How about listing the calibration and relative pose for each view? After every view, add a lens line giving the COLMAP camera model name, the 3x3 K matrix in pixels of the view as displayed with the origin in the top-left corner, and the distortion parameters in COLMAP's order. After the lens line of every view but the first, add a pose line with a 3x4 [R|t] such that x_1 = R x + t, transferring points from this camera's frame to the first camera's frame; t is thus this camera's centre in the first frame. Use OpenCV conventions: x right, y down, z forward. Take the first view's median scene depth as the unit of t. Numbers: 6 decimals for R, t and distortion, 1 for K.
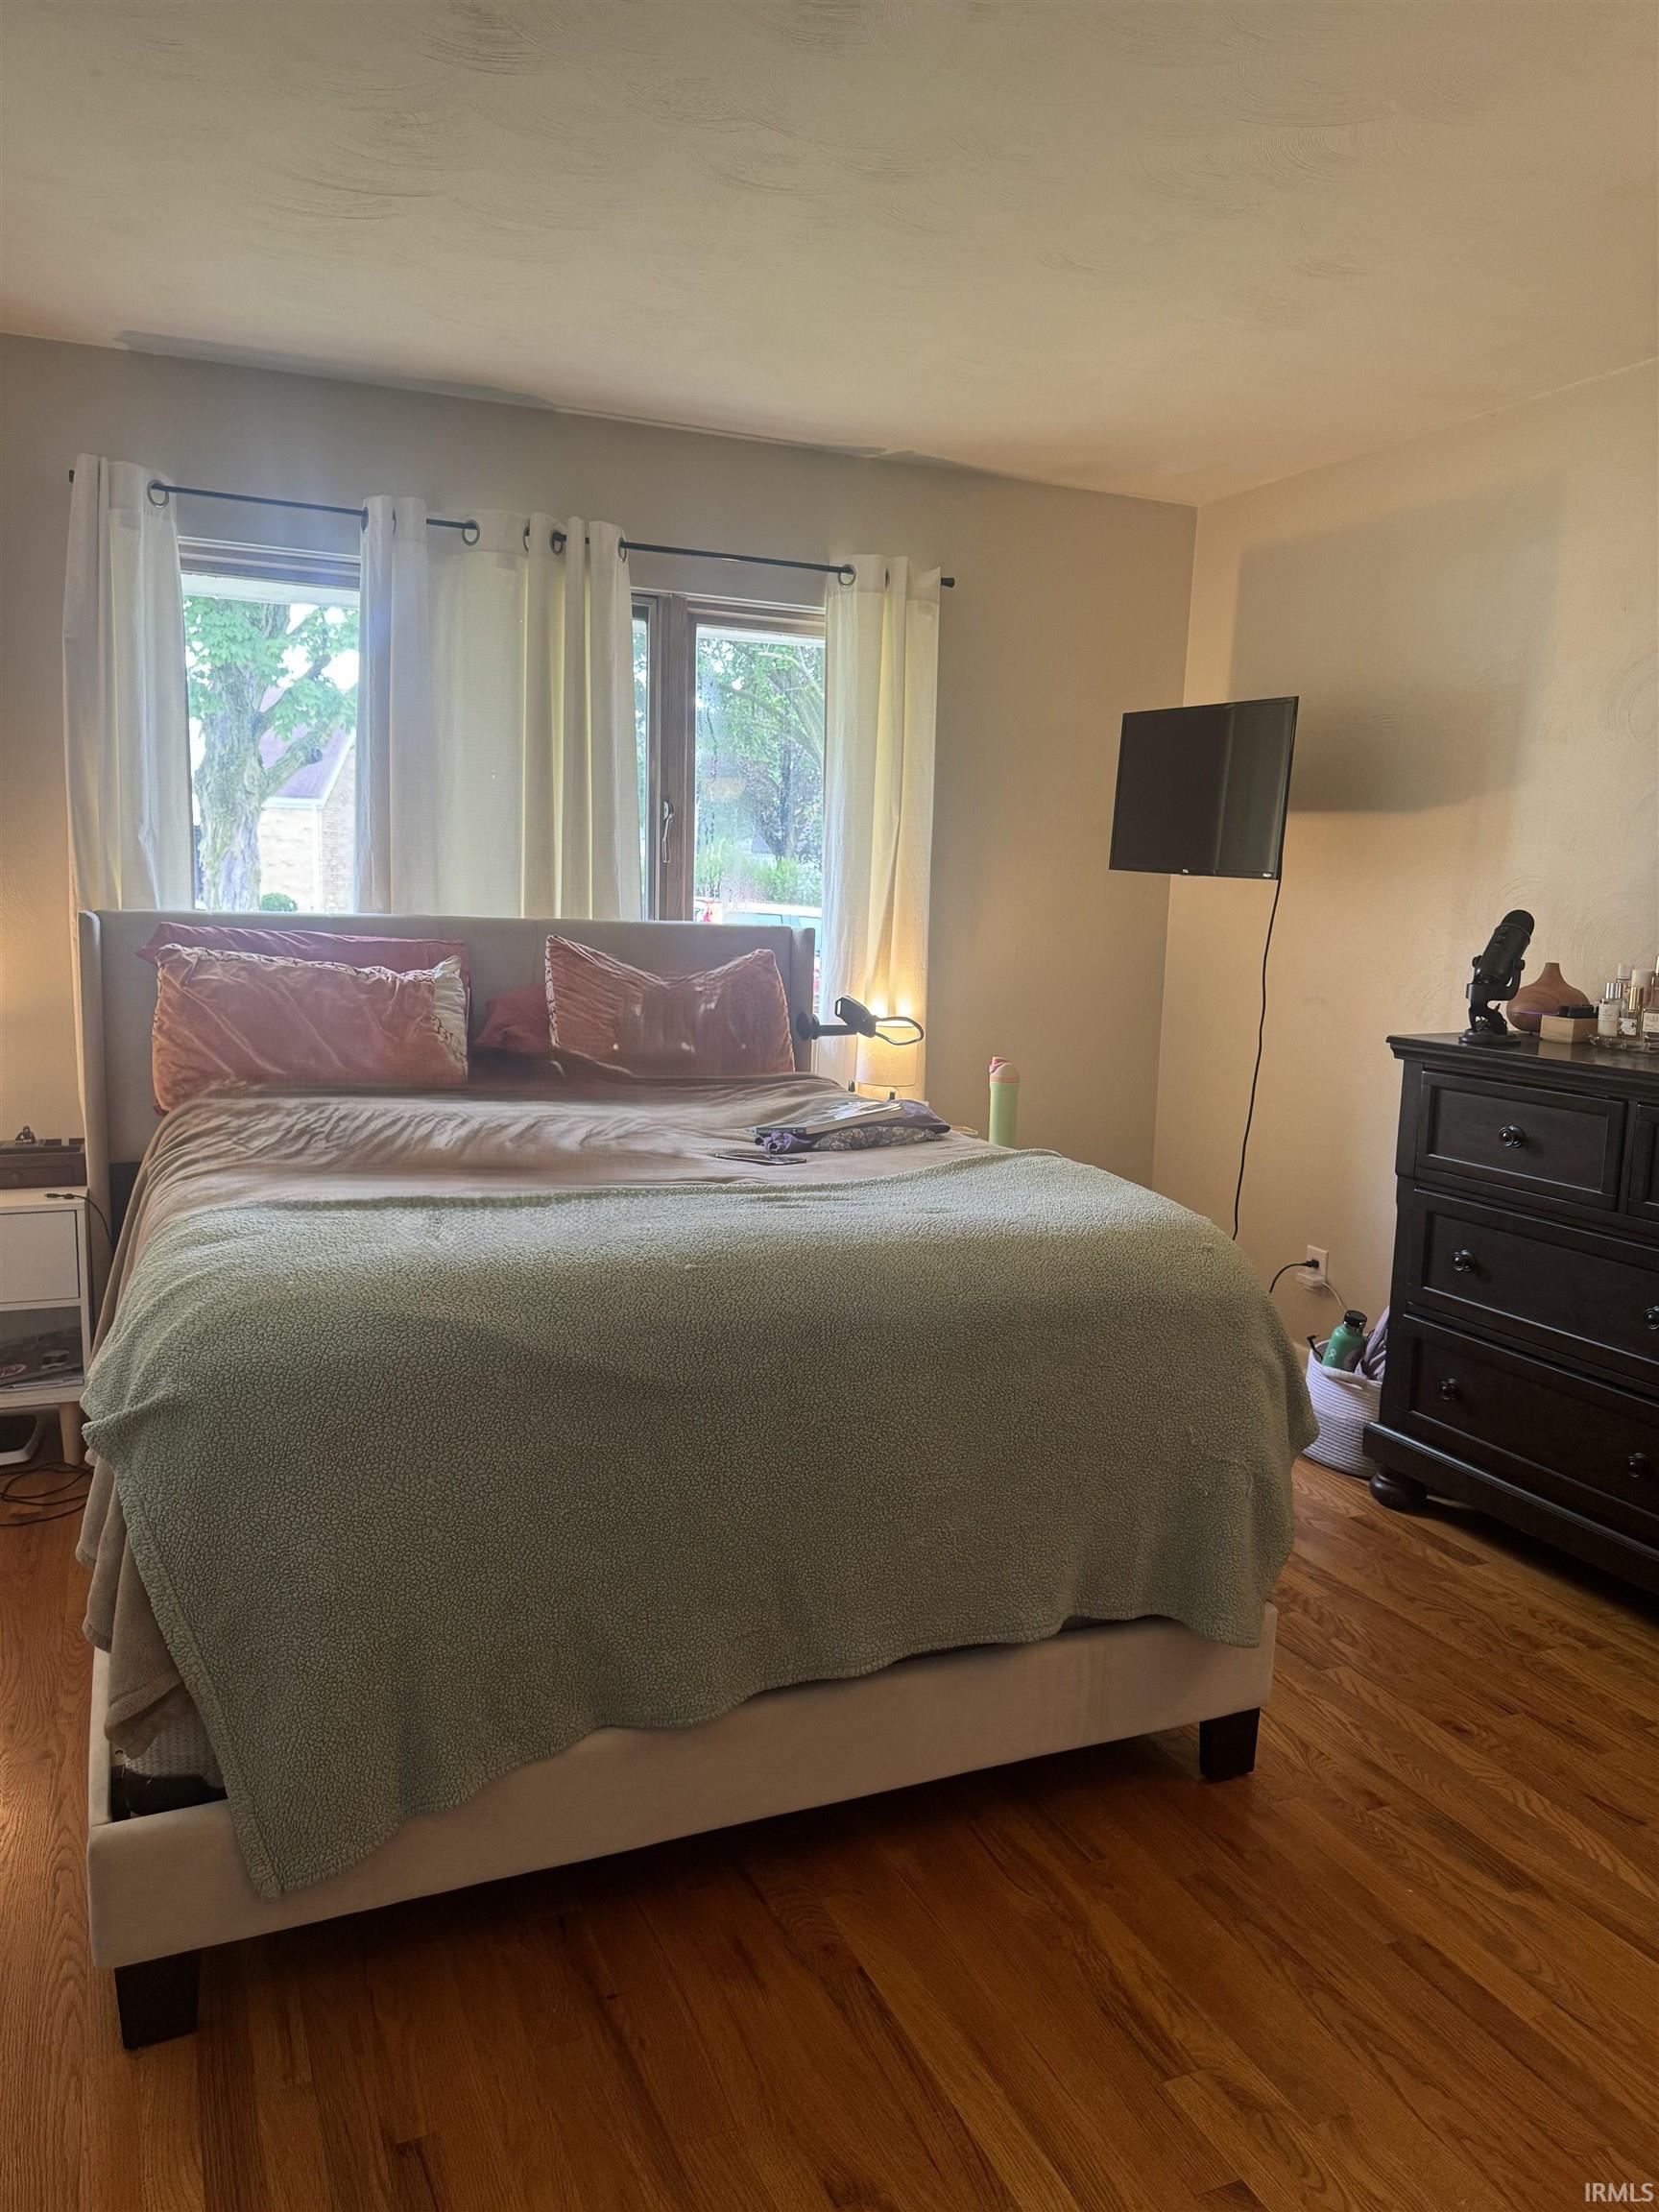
lens RADIAL K [[1540.7, 0, 843.6], [0, 1540.7, 1104.8], [0, 0, 1]] dist [0.012773, -0.009319]
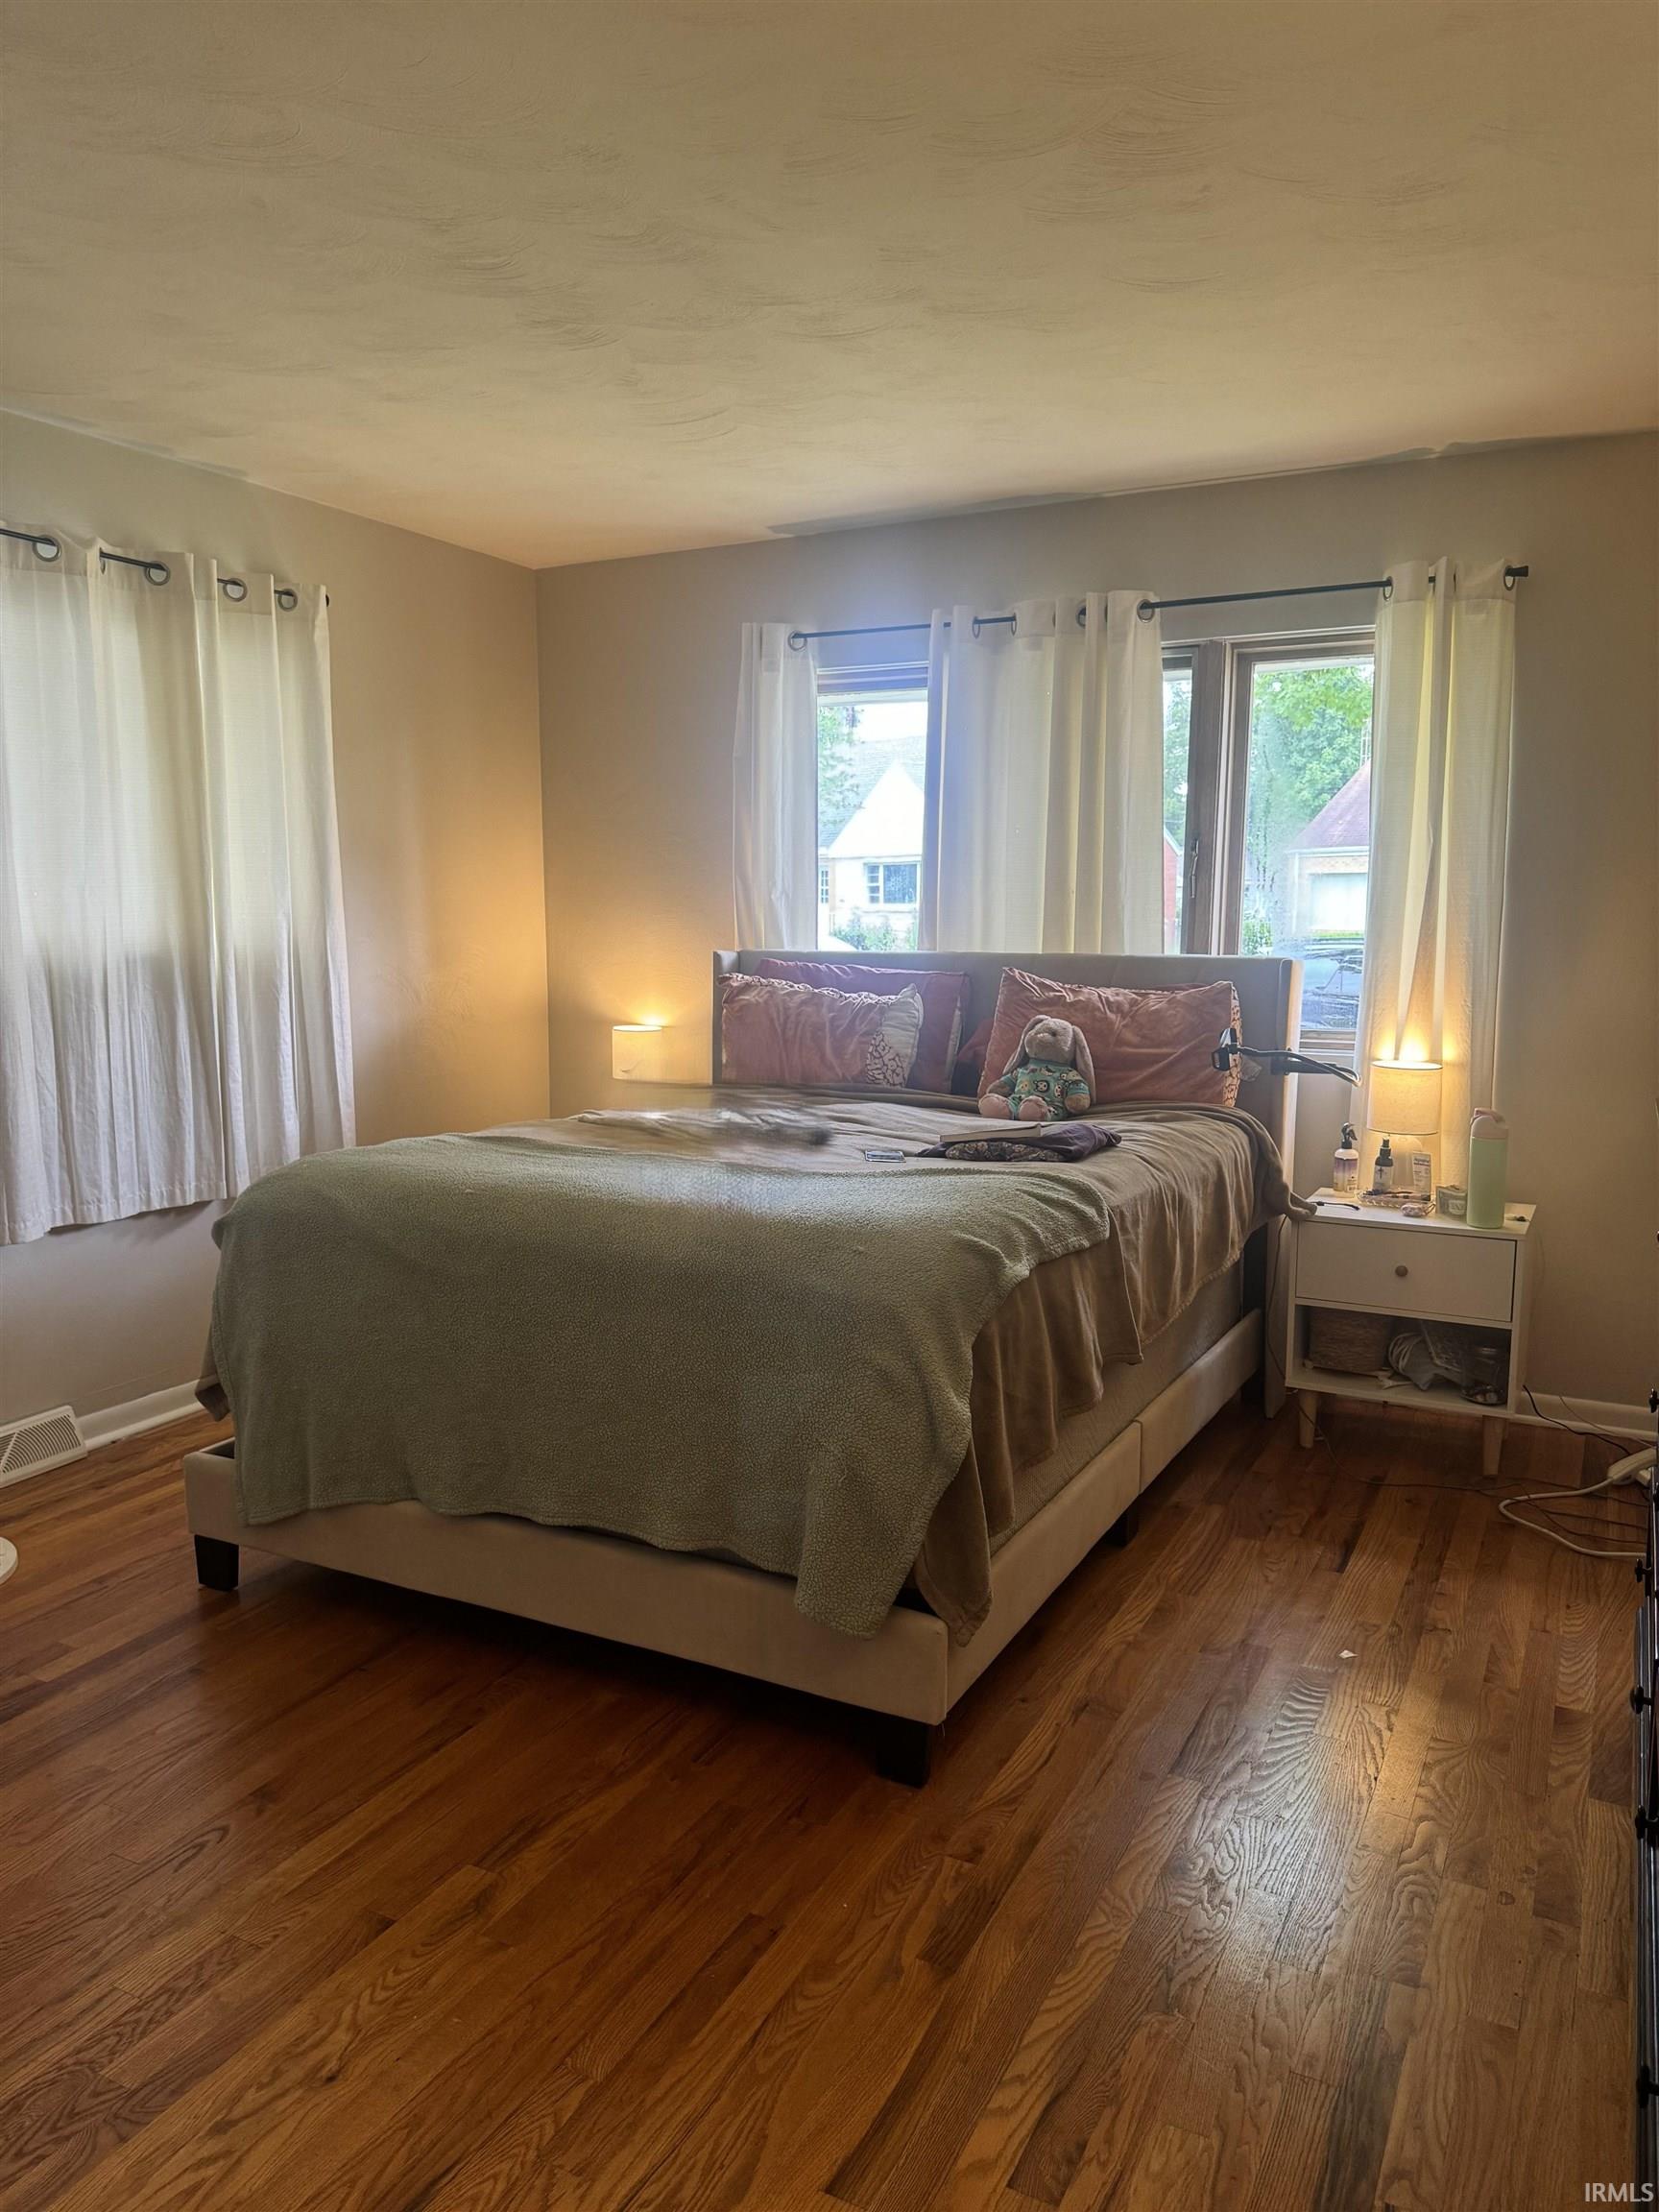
lens RADIAL K [[1540.7, 0, 843.5], [0, 1540.7, 1111.9], [0, 0, 1]] dist [0.012773, -0.009319]
pose [[0.638501, 0.070151, -0.766417, 0.641649], [-0.091865, 0.995664, 0.014602, -0.009637], [0.764118, 0.061083, 0.642177, 0.191397]]
